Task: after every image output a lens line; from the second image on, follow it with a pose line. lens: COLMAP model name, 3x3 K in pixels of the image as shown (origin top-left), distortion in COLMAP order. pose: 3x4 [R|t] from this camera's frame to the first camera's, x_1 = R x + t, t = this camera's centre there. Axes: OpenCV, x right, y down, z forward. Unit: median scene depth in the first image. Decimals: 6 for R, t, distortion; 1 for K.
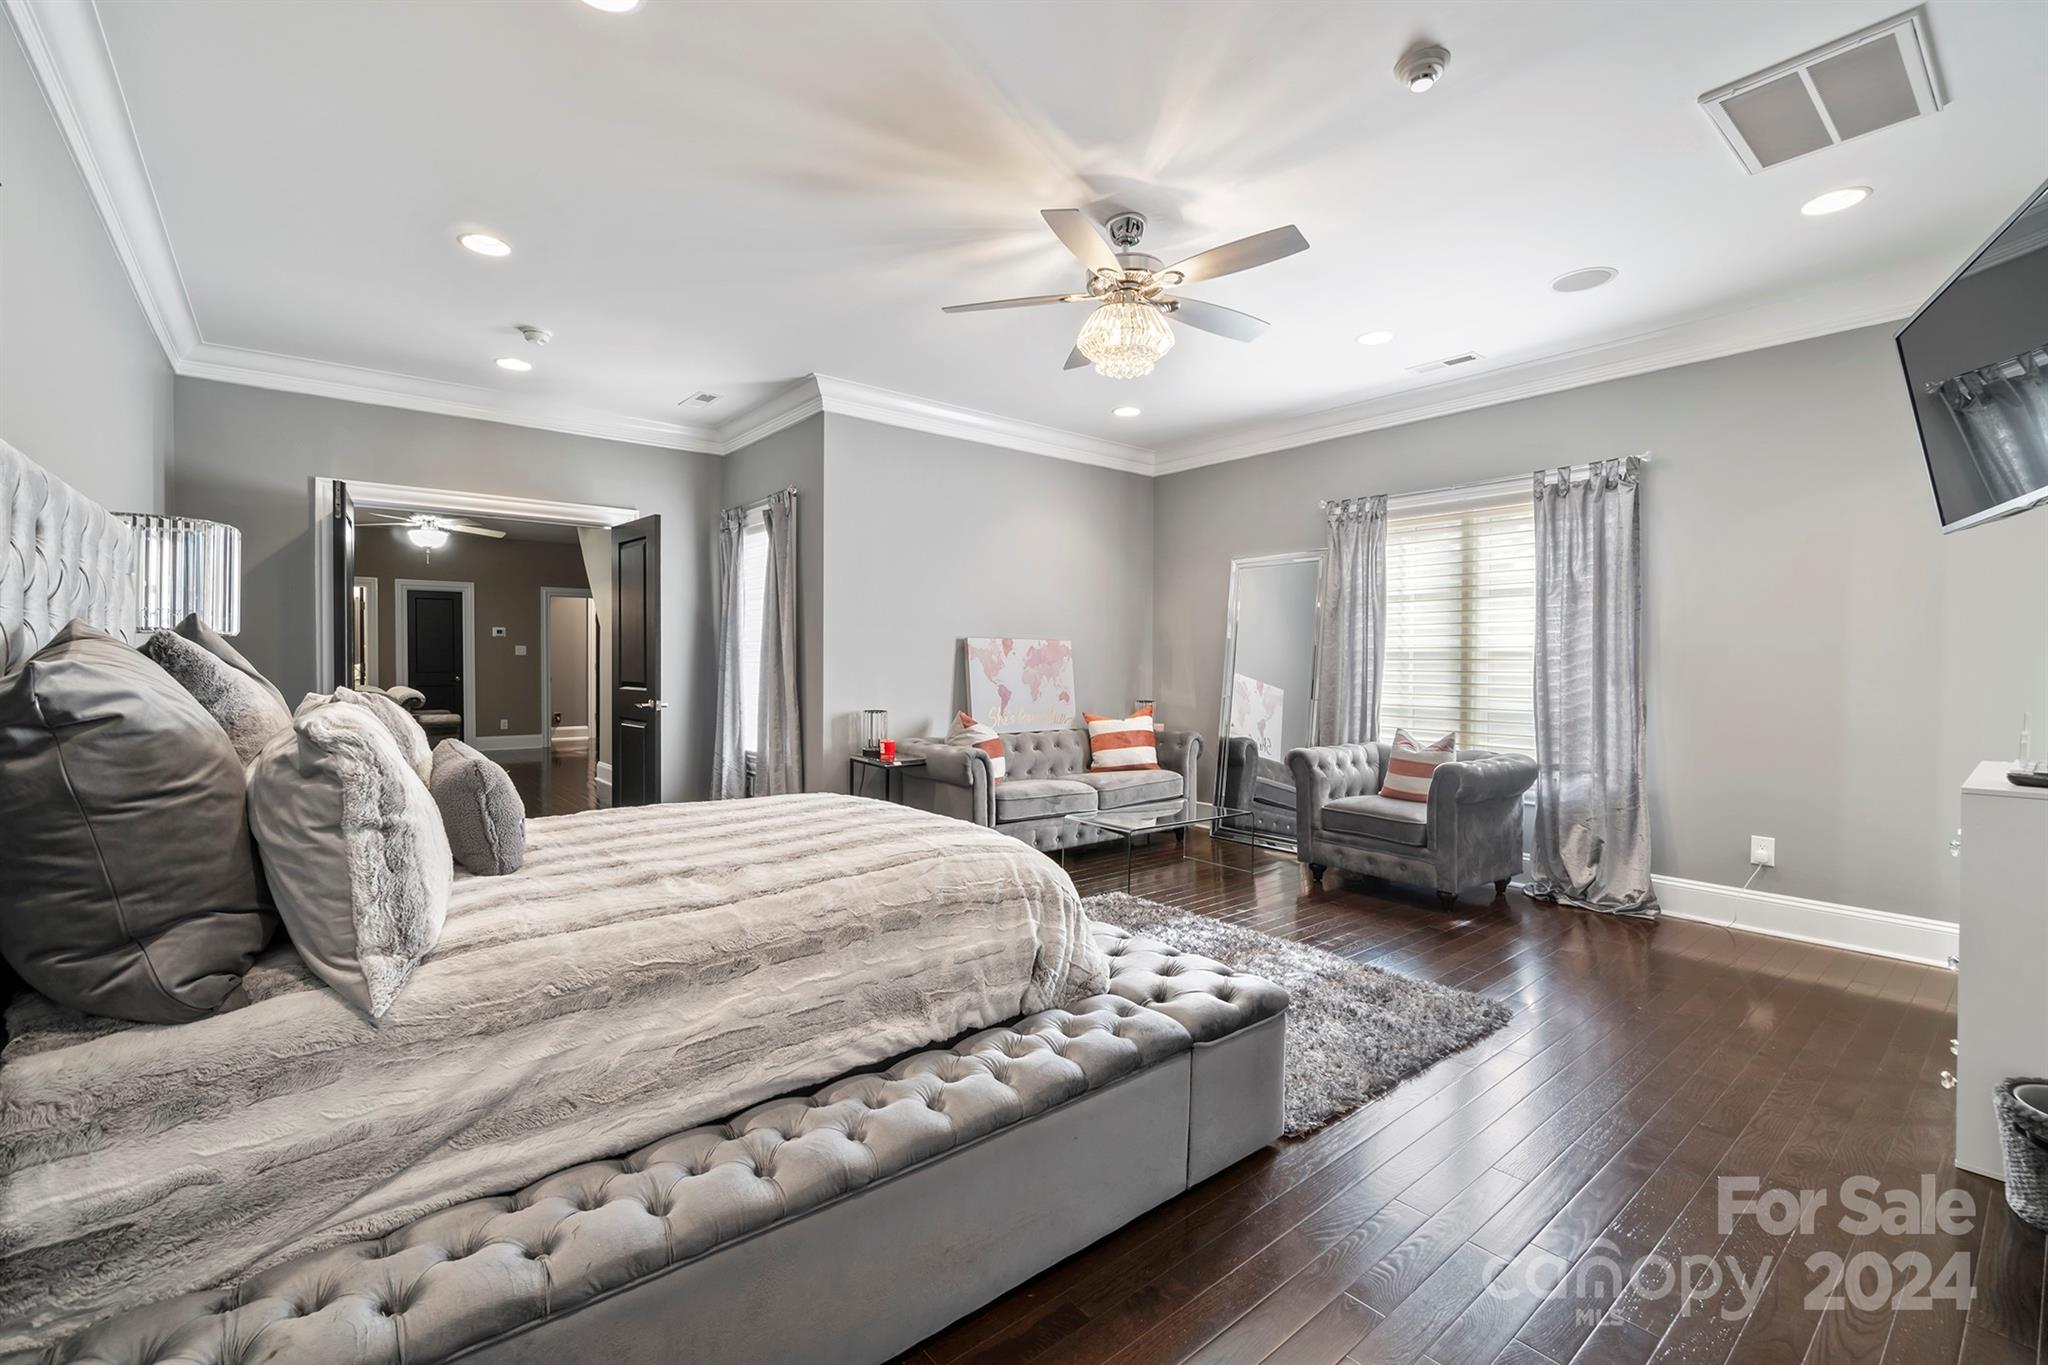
lens RADIAL K [[871.9, 0, 1022.1], [0, 871.9, 670.1], [0, 0, 1]] dist [-0.000970, 0.001980]
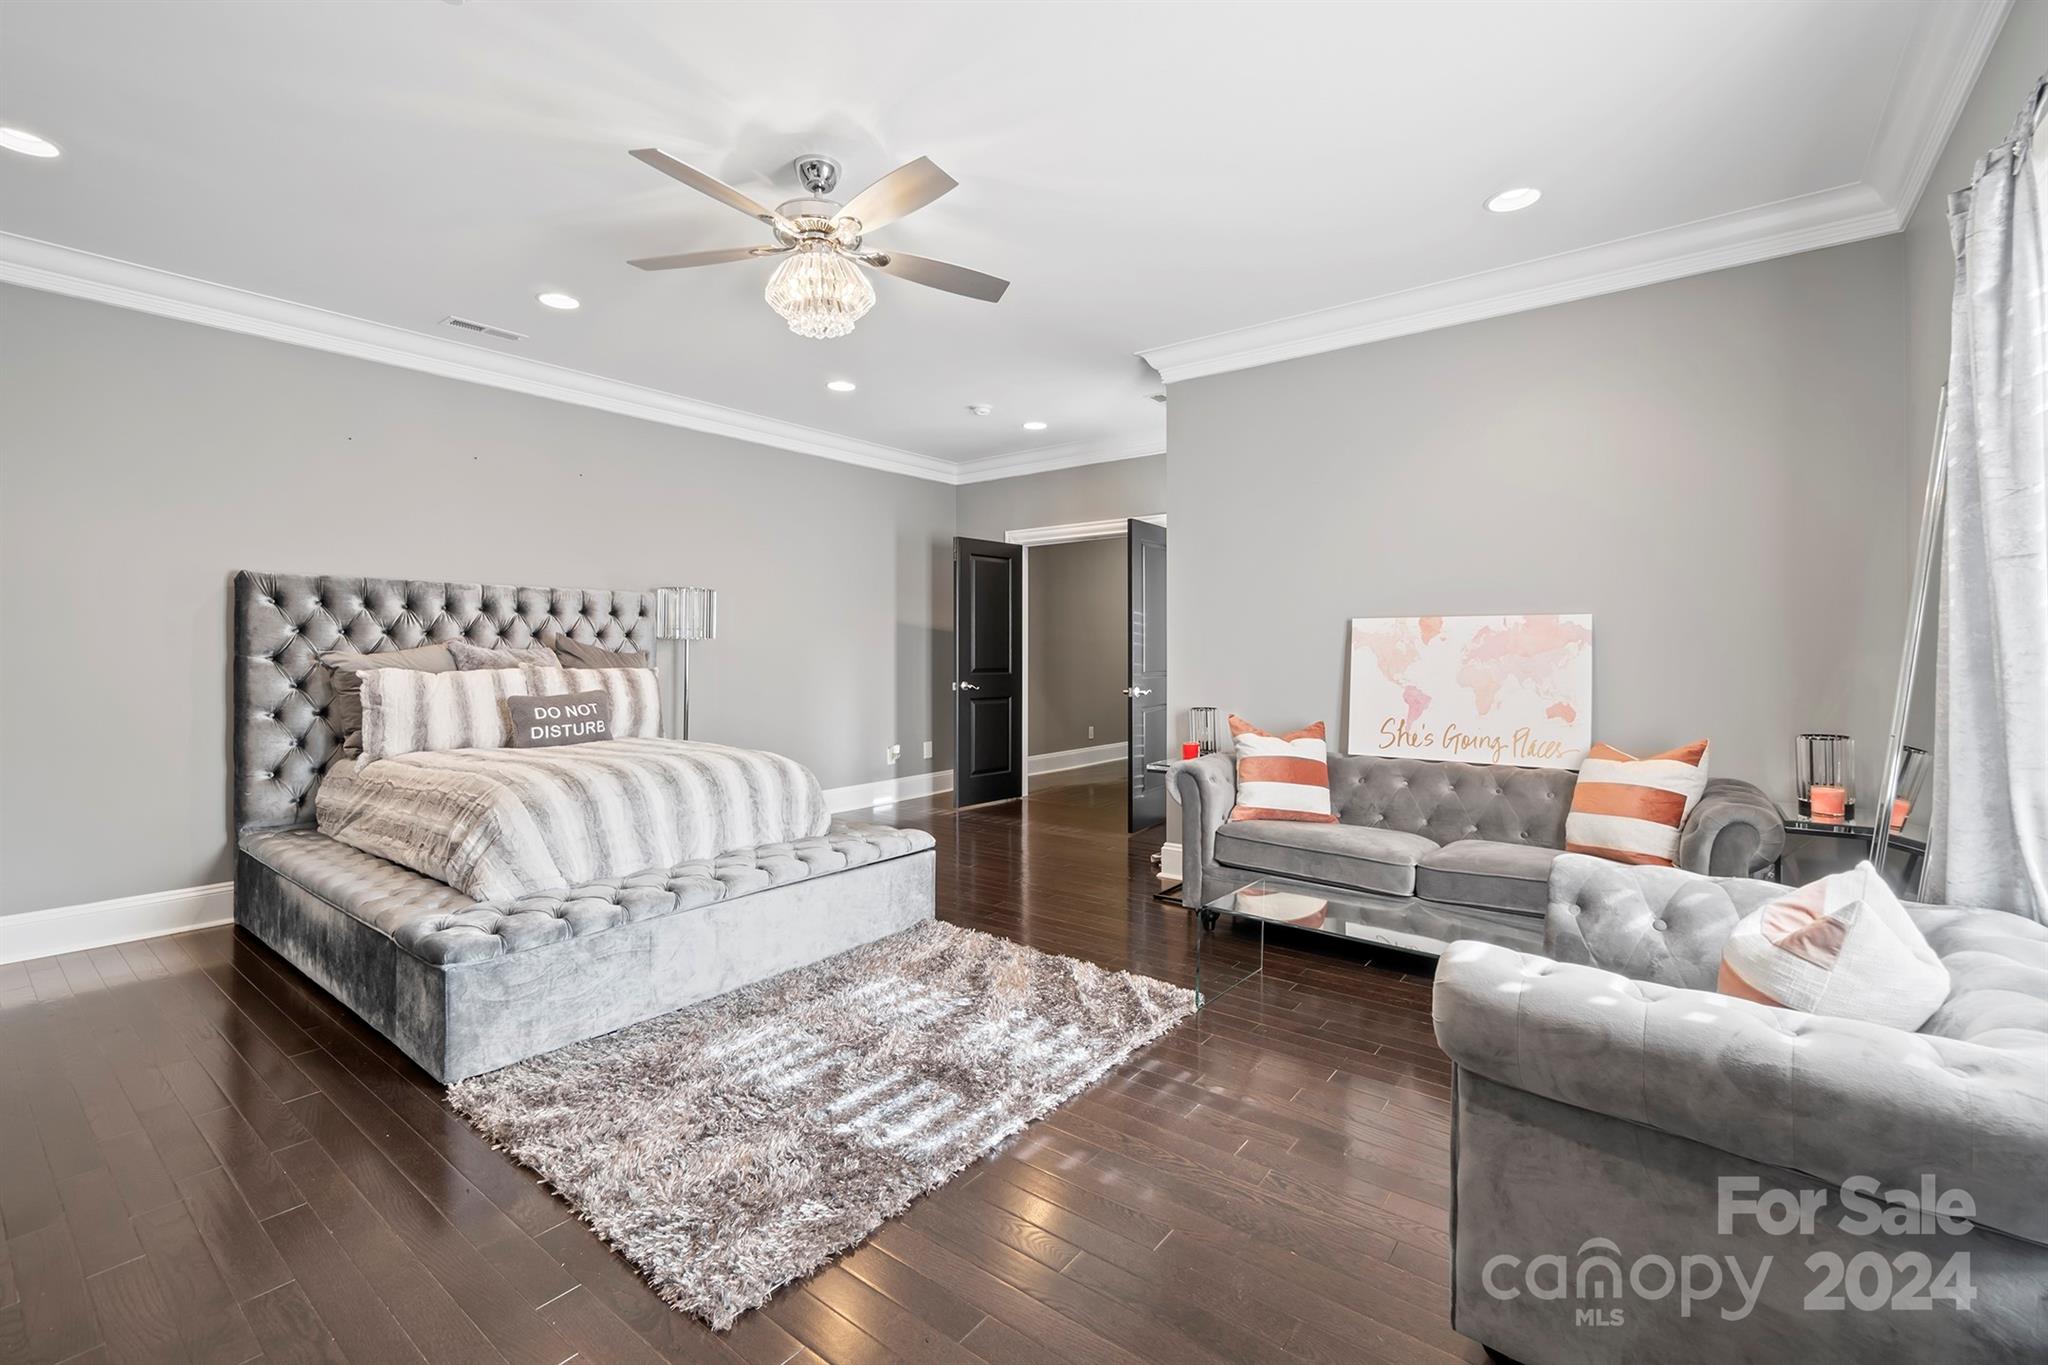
lens RADIAL K [[871.9, 0, 1024.4], [0, 871.9, 670.3], [0, 0, 1]] dist [-0.000970, 0.001980]
pose [[0.220193, 0.023921, -0.975163, 0.572134], [-0.011698, 0.999692, 0.021881, -0.006538], [0.975386, 0.006589, 0.220405, 0.554802]]
